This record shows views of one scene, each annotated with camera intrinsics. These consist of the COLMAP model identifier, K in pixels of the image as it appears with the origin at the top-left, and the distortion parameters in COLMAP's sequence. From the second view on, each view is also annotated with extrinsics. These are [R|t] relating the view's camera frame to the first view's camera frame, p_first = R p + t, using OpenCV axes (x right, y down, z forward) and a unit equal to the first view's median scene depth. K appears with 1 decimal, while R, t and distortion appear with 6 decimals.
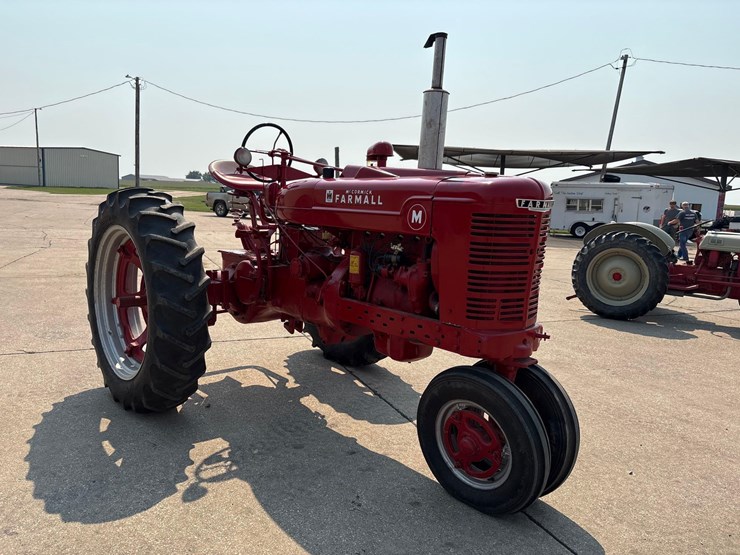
lens RADIAL K [[568.6, 0, 370.5], [0, 568.6, 272.8], [0, 0, 1]] dist [0.033372, -0.040010]
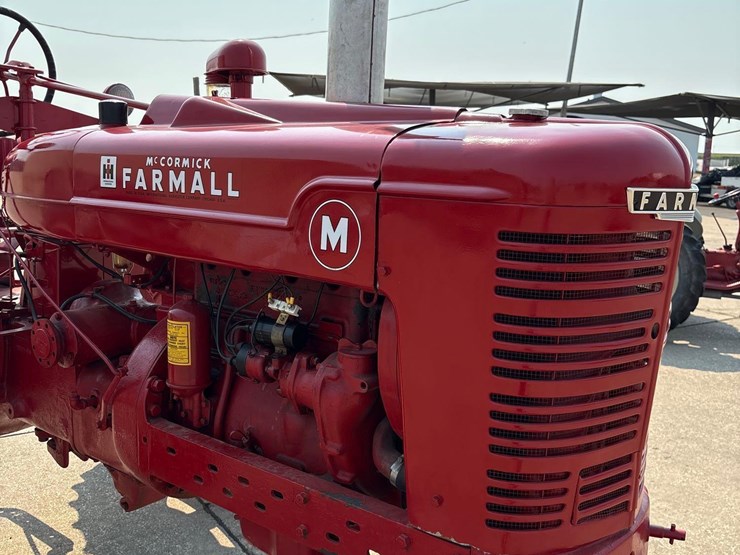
lens RADIAL K [[764.7, 0, 394.8], [0, 764.7, 279.7], [0, 0, 1]] dist [0.003458, -0.041983]
pose [[0.983046, -0.042822, 0.178286, 0.024813], [0.035657, 0.998430, 0.043200, -0.070205], [-0.179856, -0.036110, 0.983030, 0.403551]]
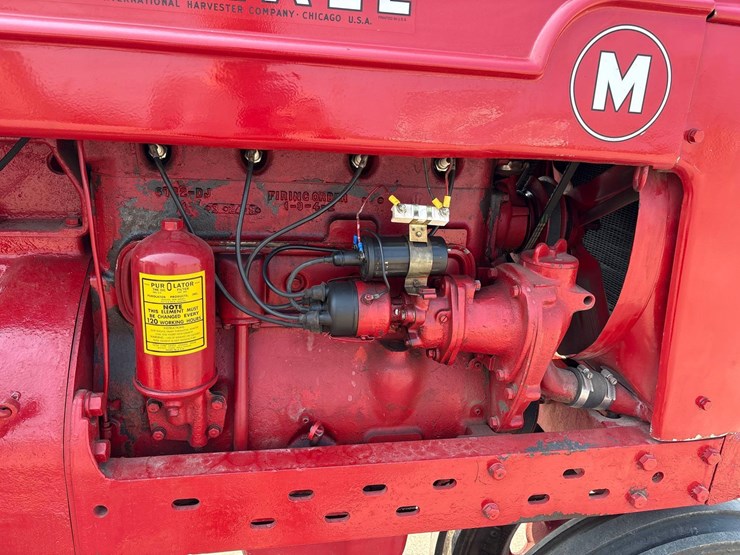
lens RADIAL K [[572.8, 0, 370.5], [0, 572.8, 290.9], [0, 0, 1]] dist [0.009758, -0.001608]
pose [[0.505173, -0.273817, 0.818428, -0.150322], [0.071482, 0.958350, 0.276508, -0.070161], [-0.860053, -0.081182, 0.503705, 0.757348]]
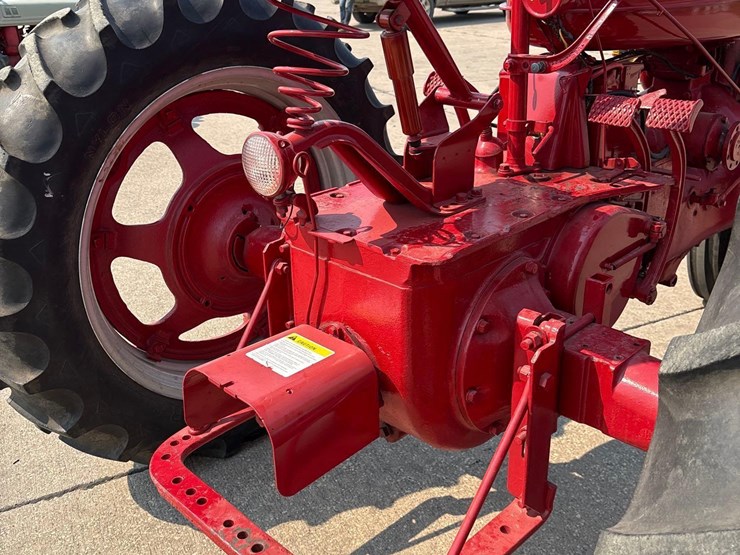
lens RADIAL K [[770.6, 0, 370.0], [0, 770.6, 277.5], [0, 0, 1]] dist [0.033409, -0.039252]
pose [[-0.051913, -0.422900, 0.904688, -0.684644], [0.147712, 0.892694, 0.425769, -0.209098], [-0.987667, 0.155737, 0.016126, 1.279023]]
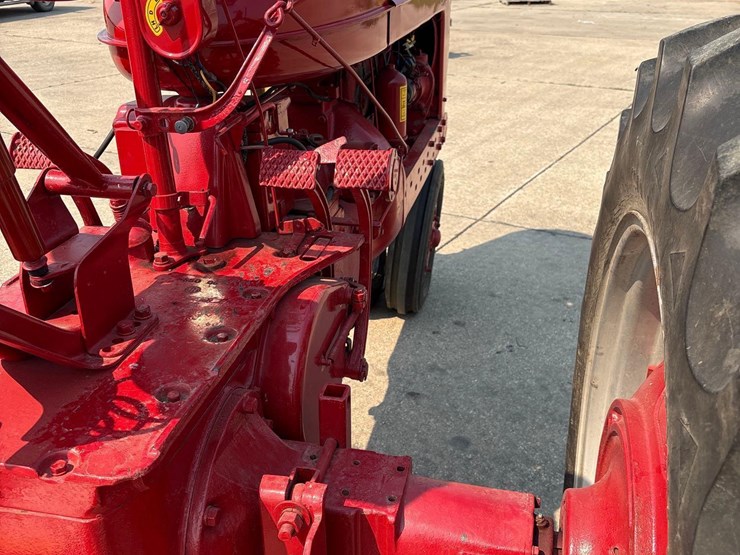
lens RADIAL K [[753.9, 0, 363.5], [0, 753.9, 286.5], [0, 0, 1]] dist [0.048716, -0.008118]
pose [[-0.573475, -0.376324, 0.727672, -0.526394], [0.098423, 0.850163, 0.517239, -0.214037], [-0.813289, 0.368244, -0.450508, 1.279789]]
